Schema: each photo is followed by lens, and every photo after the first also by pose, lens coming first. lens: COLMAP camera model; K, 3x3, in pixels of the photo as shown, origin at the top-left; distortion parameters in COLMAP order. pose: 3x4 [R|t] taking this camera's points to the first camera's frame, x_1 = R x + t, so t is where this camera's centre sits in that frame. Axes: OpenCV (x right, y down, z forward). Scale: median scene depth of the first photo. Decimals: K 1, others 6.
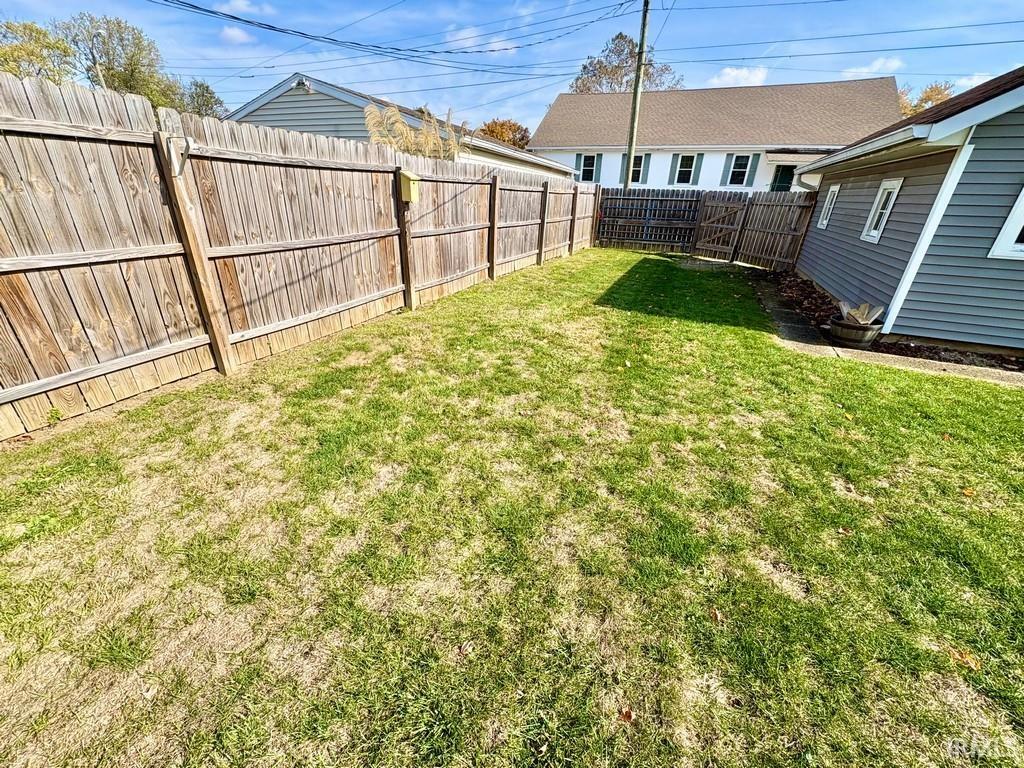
lens RADIAL K [[407.7, 0, 511.9], [0, 407.7, 382.6], [0, 0, 1]] dist [0.000365, -0.000079]
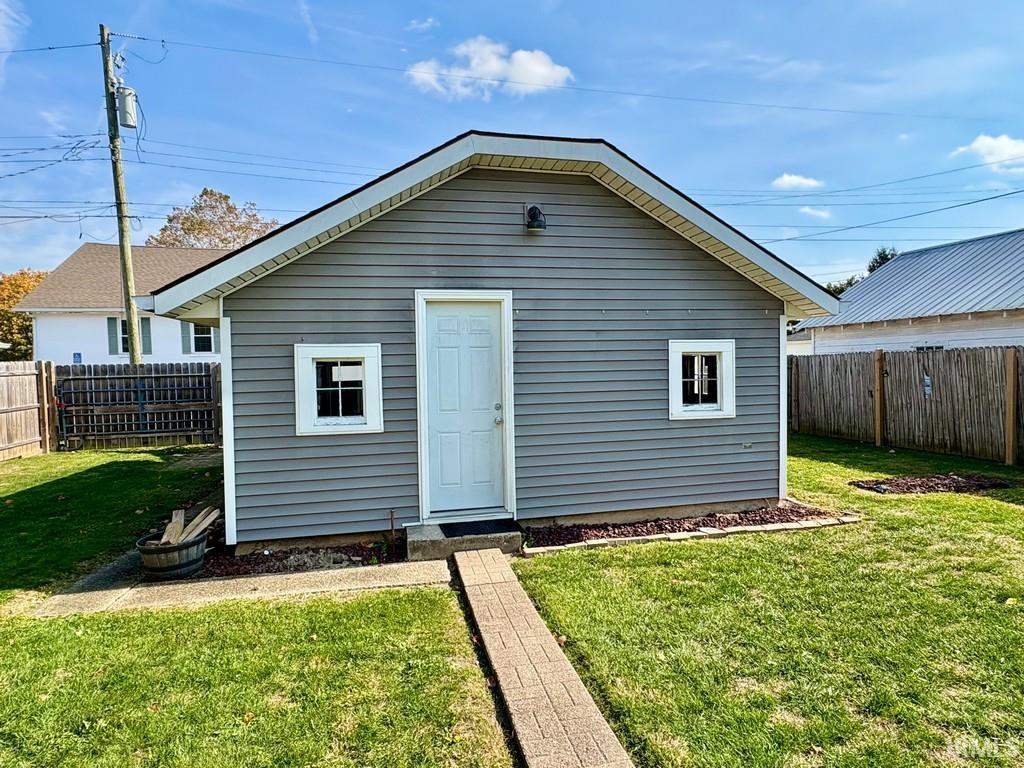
lens RADIAL K [[562.4, 0, 509.7], [0, 562.4, 388.0], [0, 0, 1]] dist [0.000427, -0.000474]
pose [[0.811479, -0.071418, 0.580001, 1.030587], [0.283535, 0.915973, -0.283906, 0.065557], [-0.510989, 0.394834, 0.763542, -0.169717]]
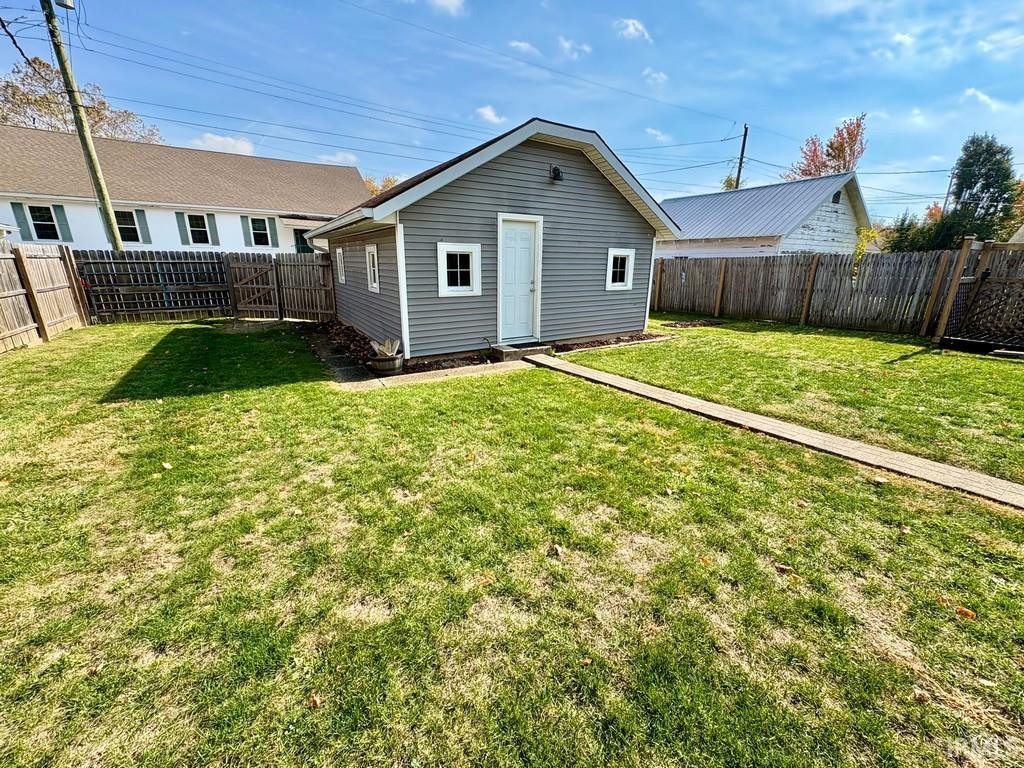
lens RADIAL K [[407.7, 0, 510.9], [0, 407.7, 384.2], [0, 0, 1]] dist [0.000365, -0.000079]
pose [[0.564699, -0.261440, 0.782793, 0.086930], [0.354377, 0.933418, 0.056102, -0.001782], [-0.745340, 0.245723, 0.619749, -0.040386]]
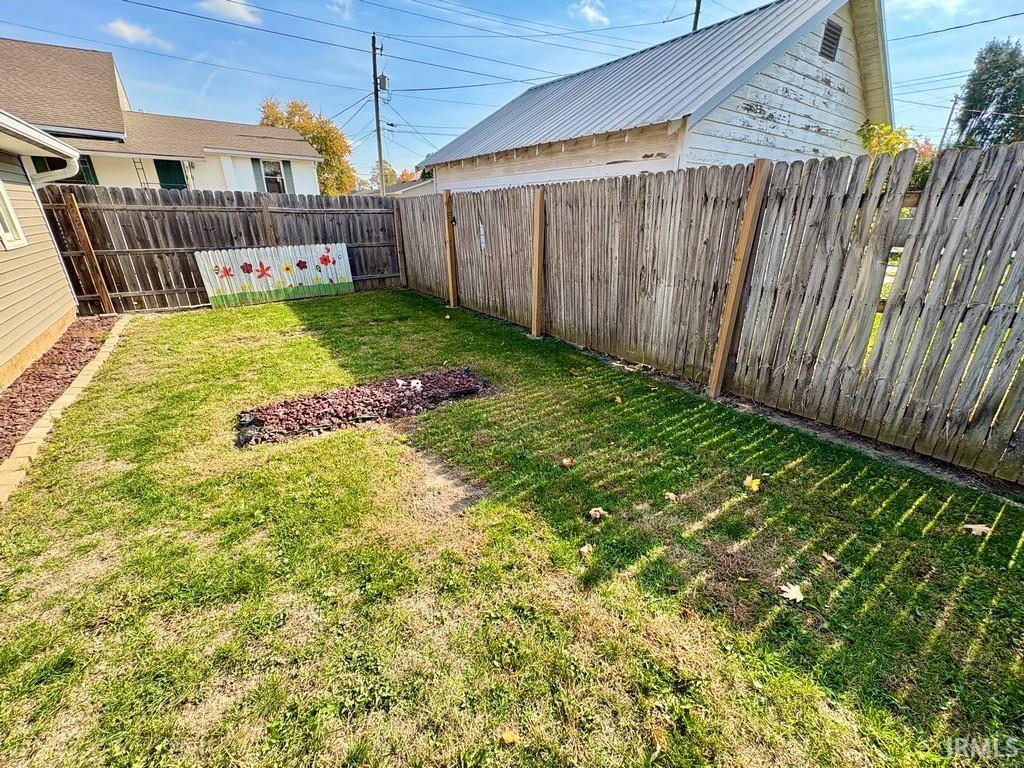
lens RADIAL K [[407.7, 0, 508.5], [0, 407.7, 386.1], [0, 0, 1]] dist [0.000365, -0.000079]
pose [[0.515751, -0.358882, 0.777949, 2.816853], [0.361476, 0.914408, 0.182187, 0.147745], [-0.776747, 0.187247, 0.601334, -0.098829]]
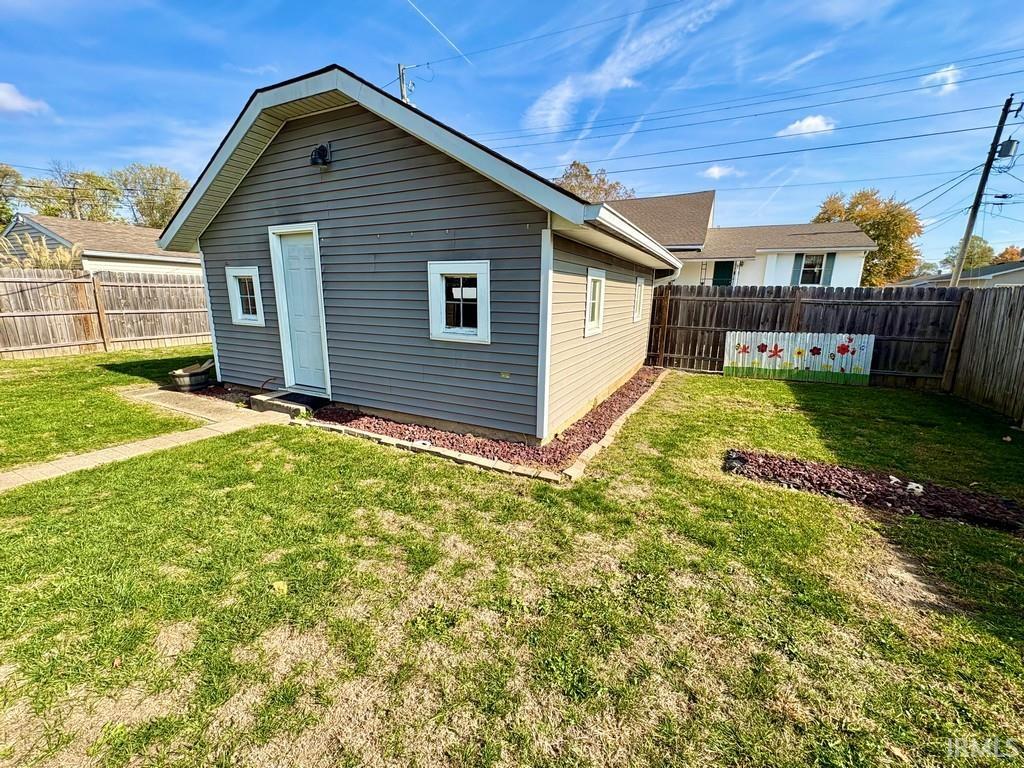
lens RADIAL K [[407.7, 0, 512.3], [0, 407.7, 385.0], [0, 0, 1]] dist [0.000365, -0.000079]
pose [[0.998226, -0.005710, -0.059271, 2.637333], [-0.006701, 0.978297, -0.207097, 0.213845], [0.059168, 0.207127, 0.976523, -0.311223]]
